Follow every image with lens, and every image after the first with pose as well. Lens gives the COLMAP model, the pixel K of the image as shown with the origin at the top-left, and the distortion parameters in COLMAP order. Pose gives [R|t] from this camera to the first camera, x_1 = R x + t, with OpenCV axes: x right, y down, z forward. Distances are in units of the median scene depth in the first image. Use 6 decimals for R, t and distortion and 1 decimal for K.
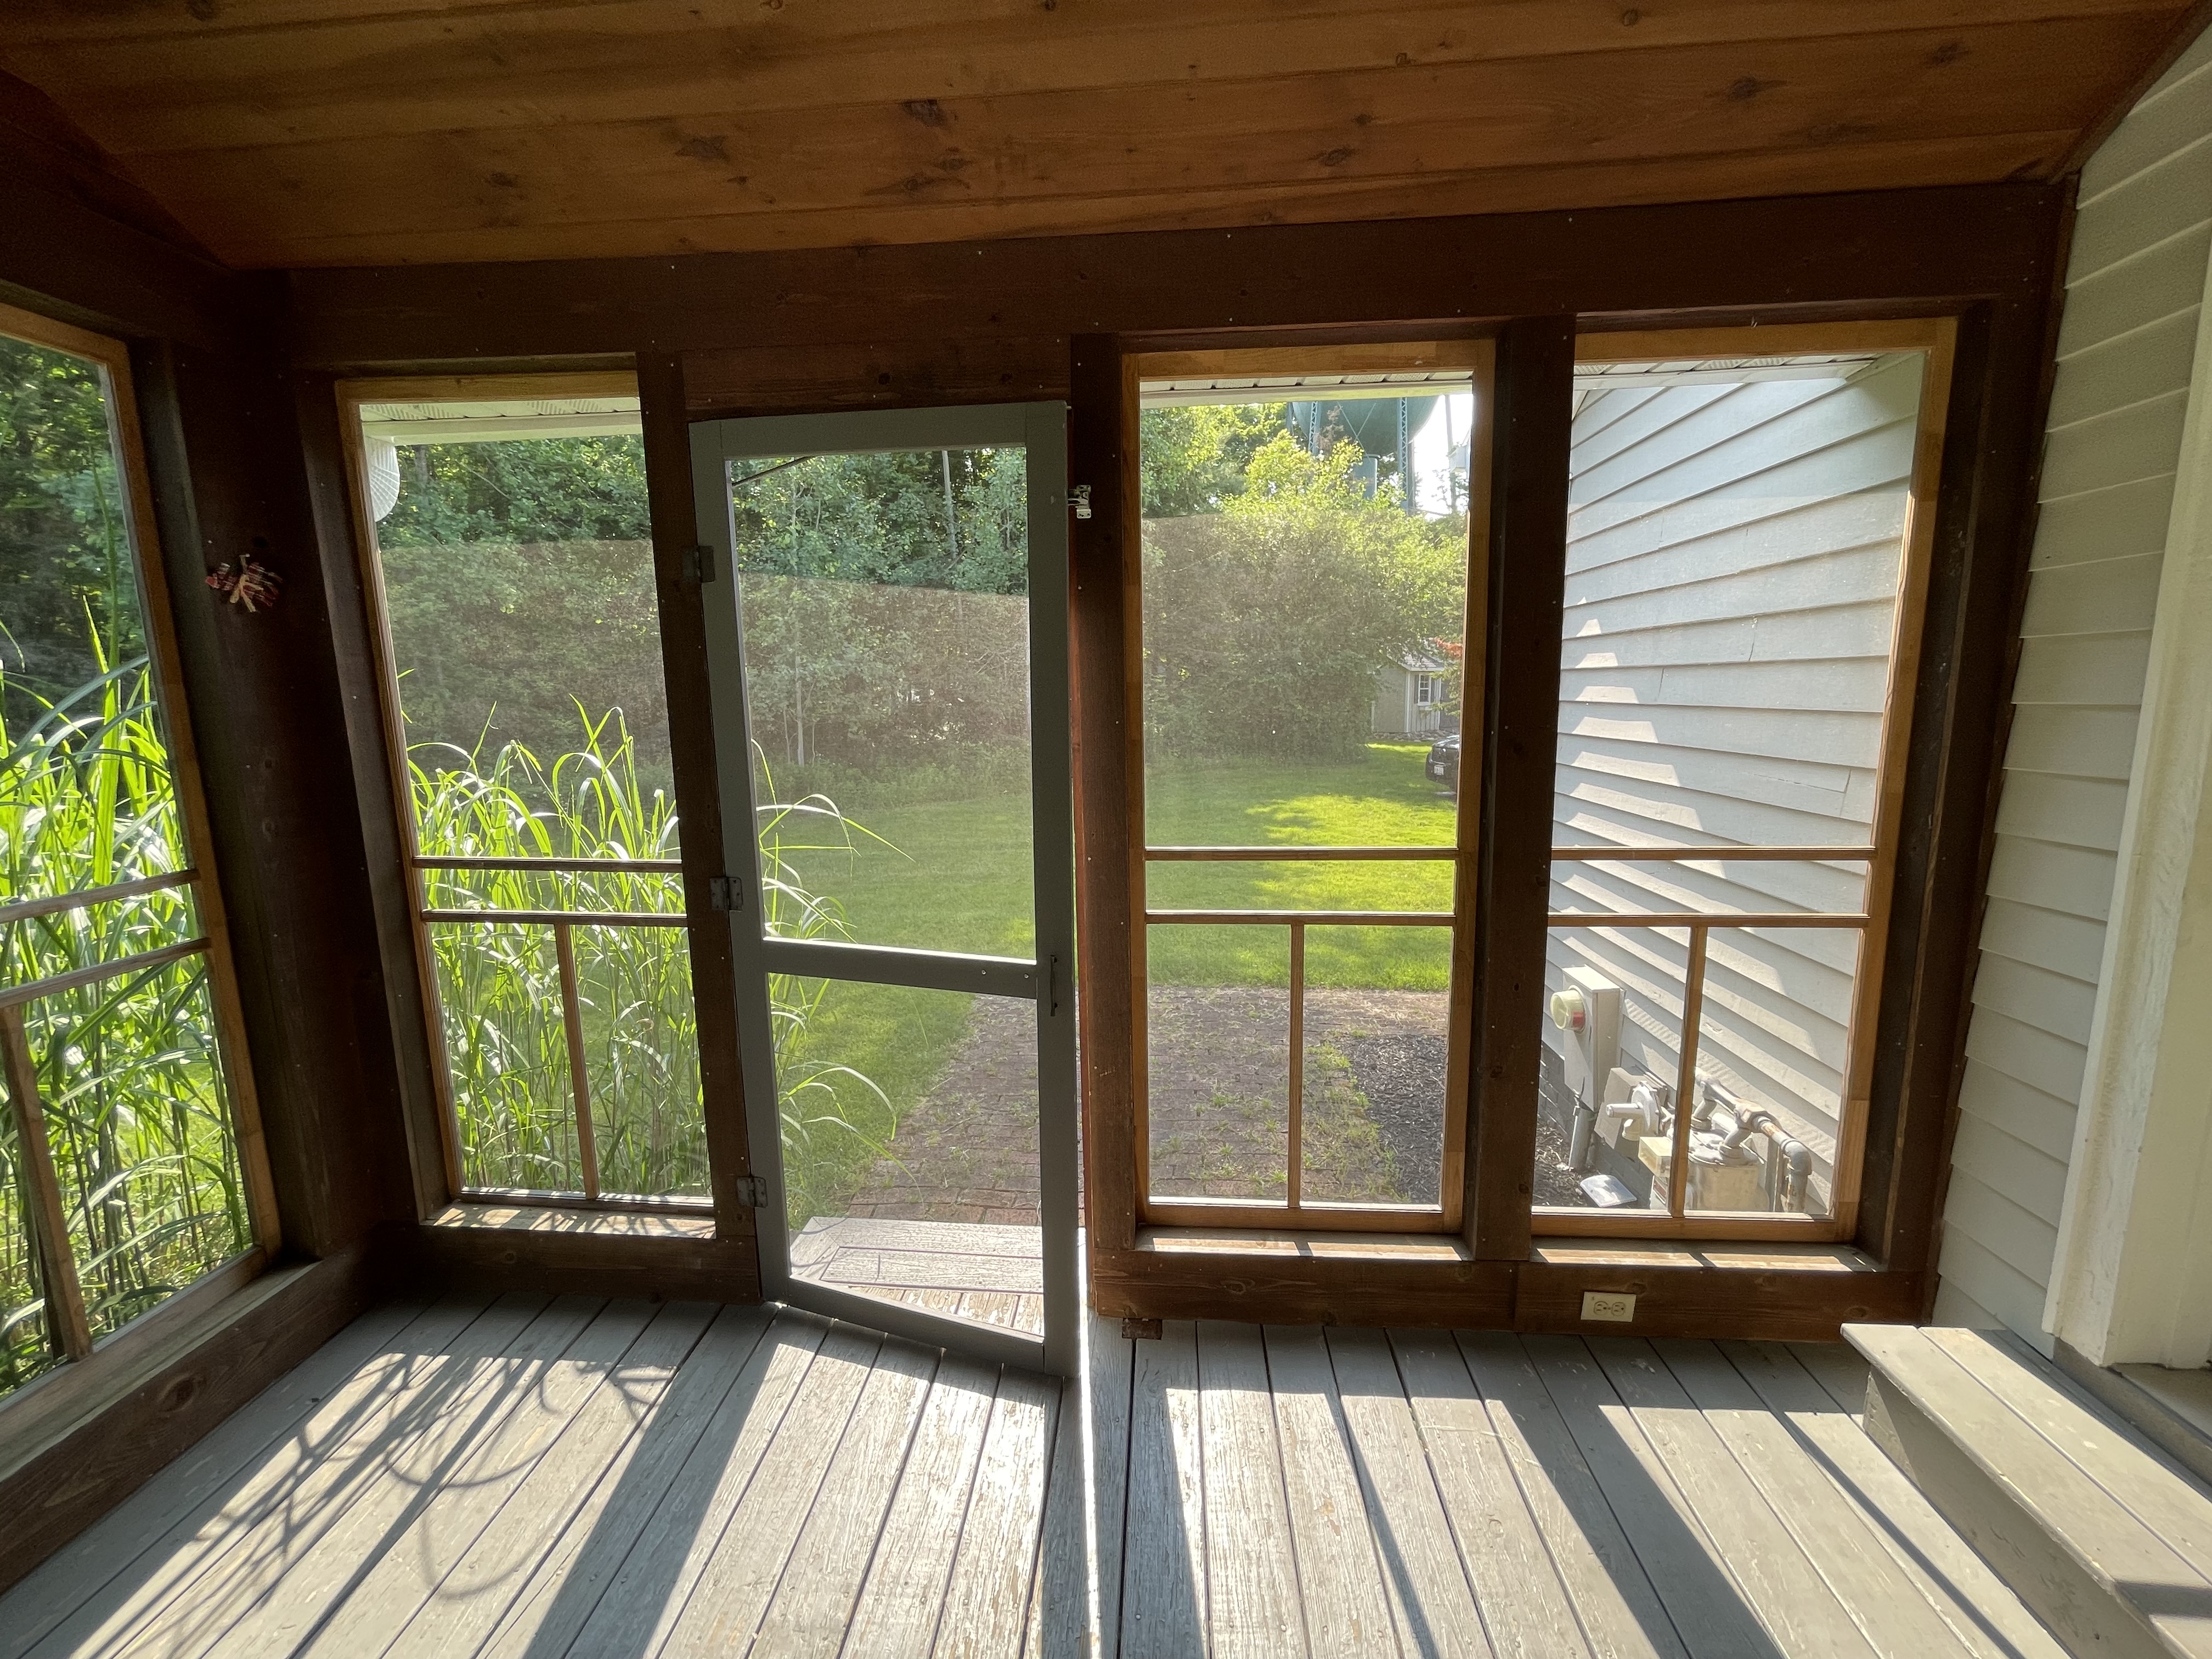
lens RADIAL K [[895.0, 0, 1097.5], [0, 895.0, 831.4], [0, 0, 1]] dist [-0.001804, -0.000494]
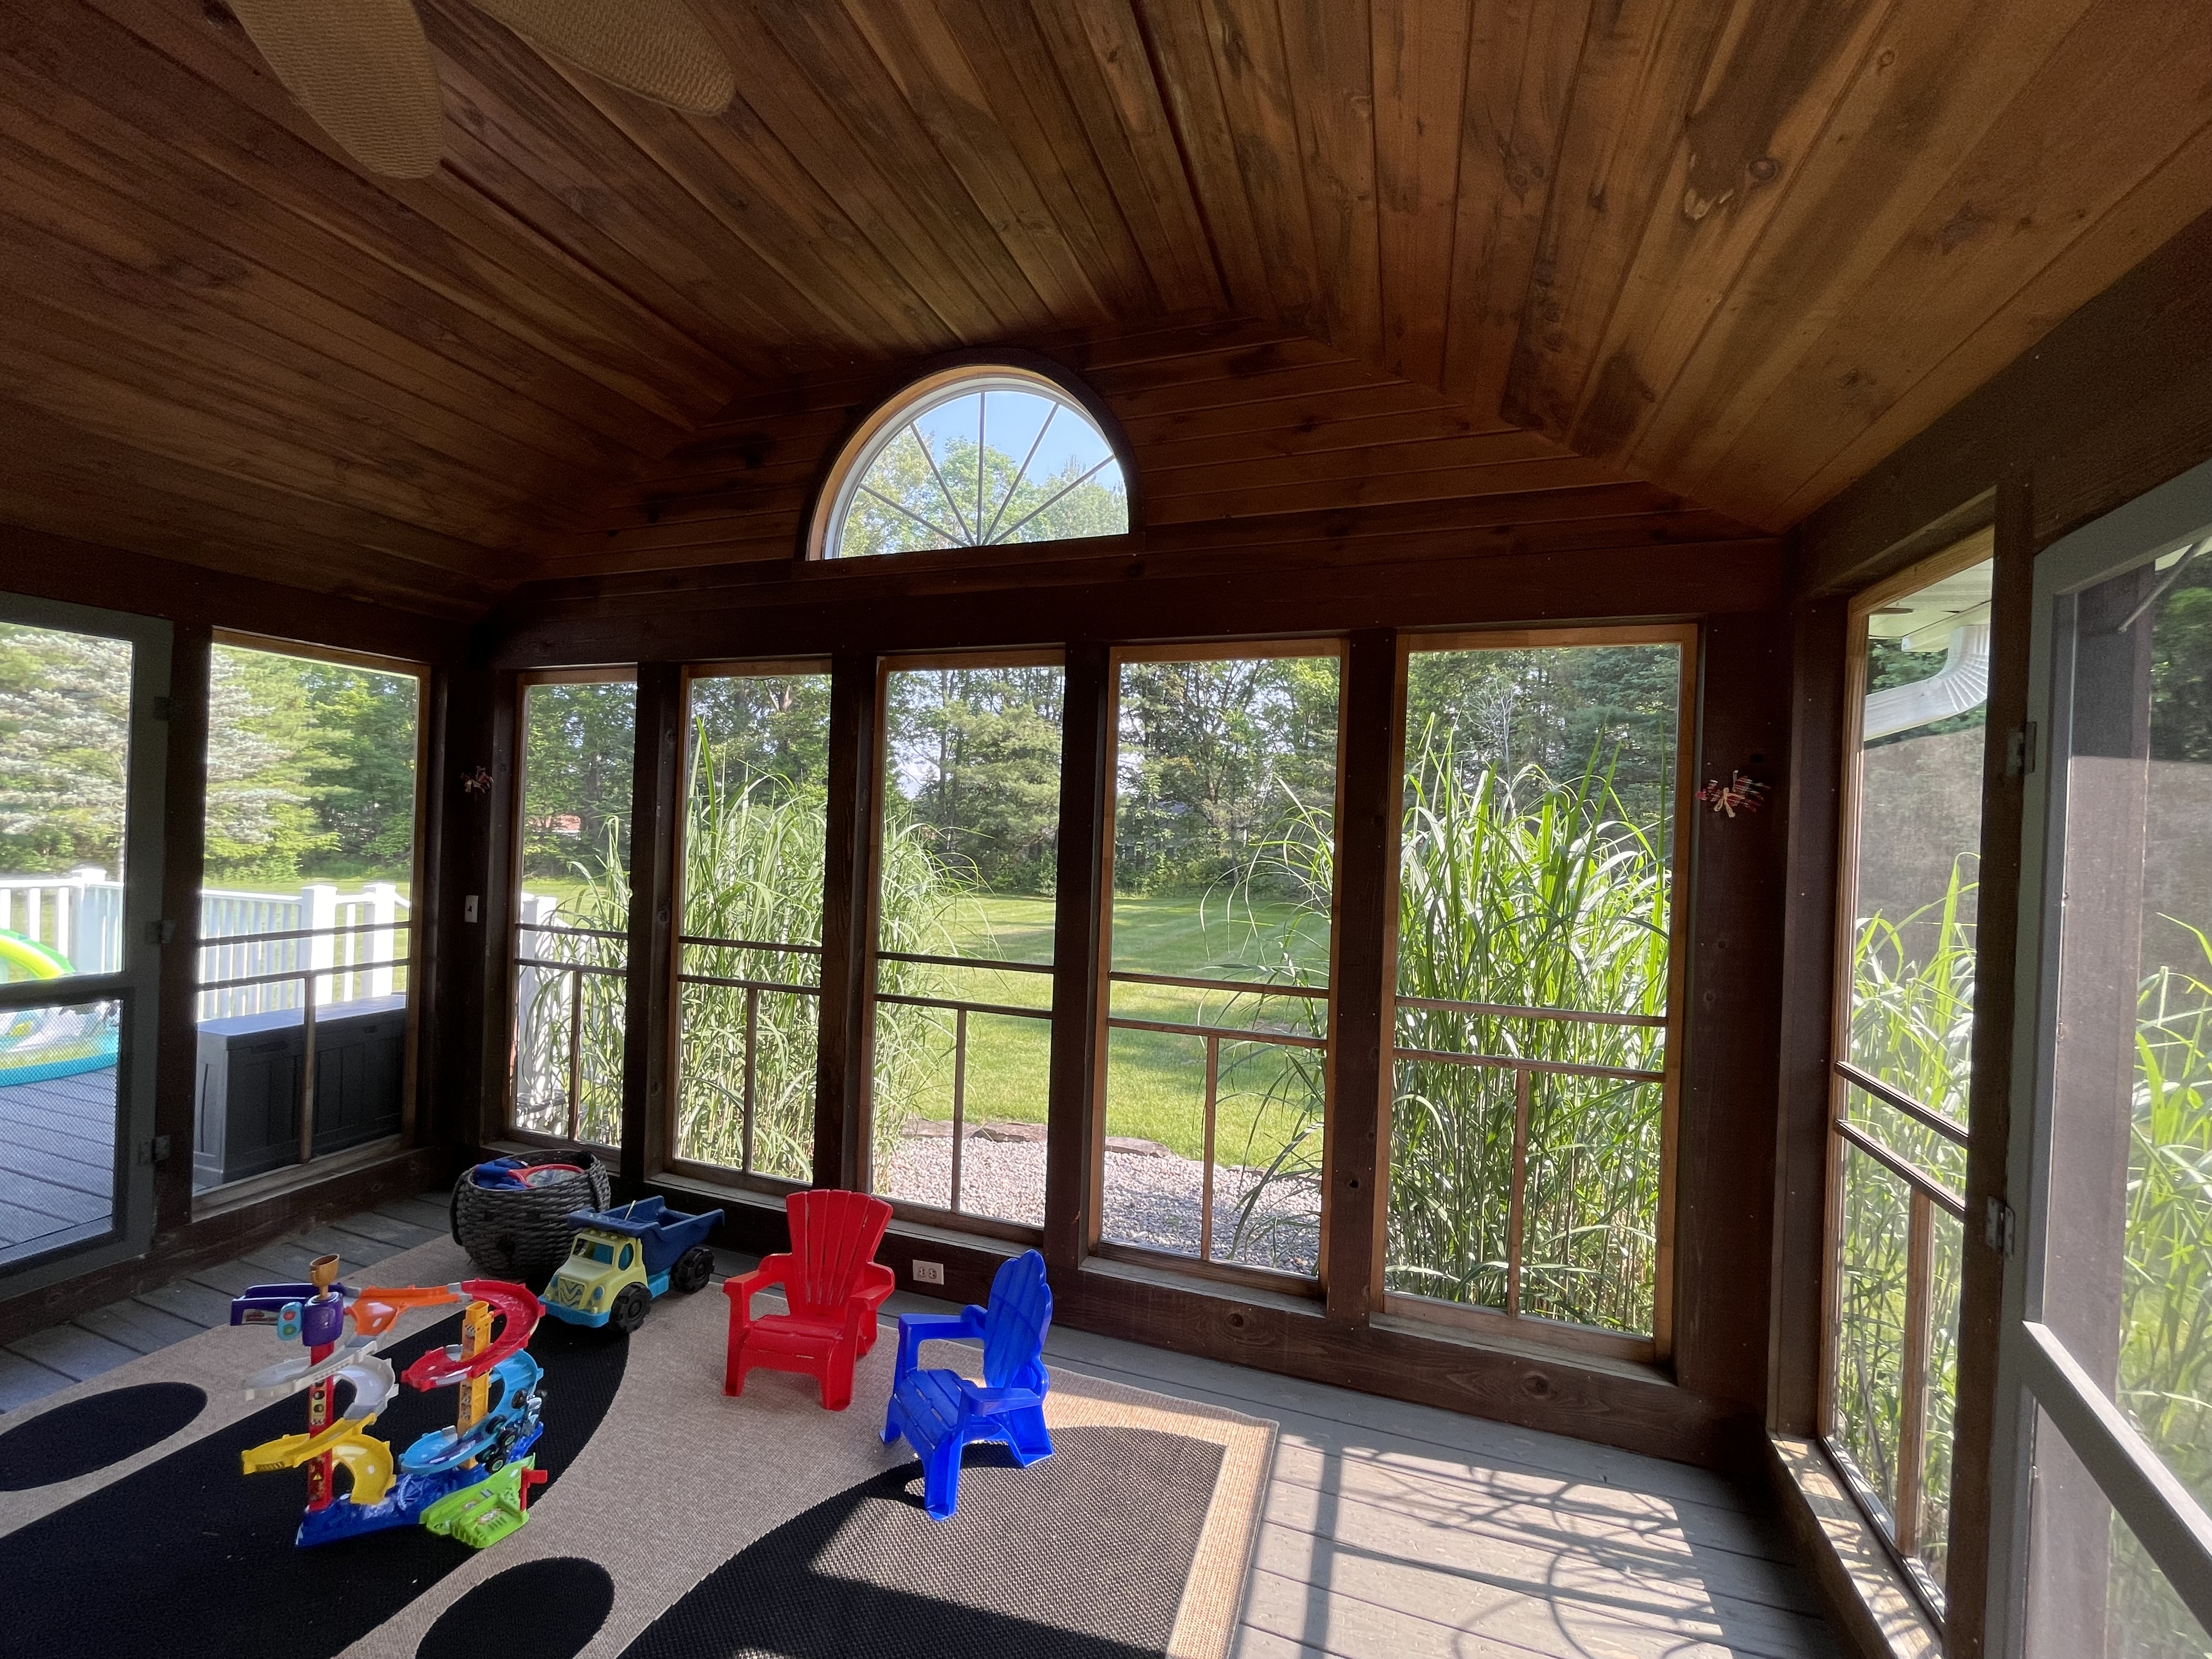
lens RADIAL K [[895.0, 0, 1097.5], [0, 895.0, 831.4], [0, 0, 1]] dist [-0.001804, -0.000494]
pose [[-0.254235, 0.011668, -0.967072, 0.424896], [-0.178619, 0.982159, 0.058807, -0.150983], [0.950505, 0.187689, -0.247615, 0.510076]]
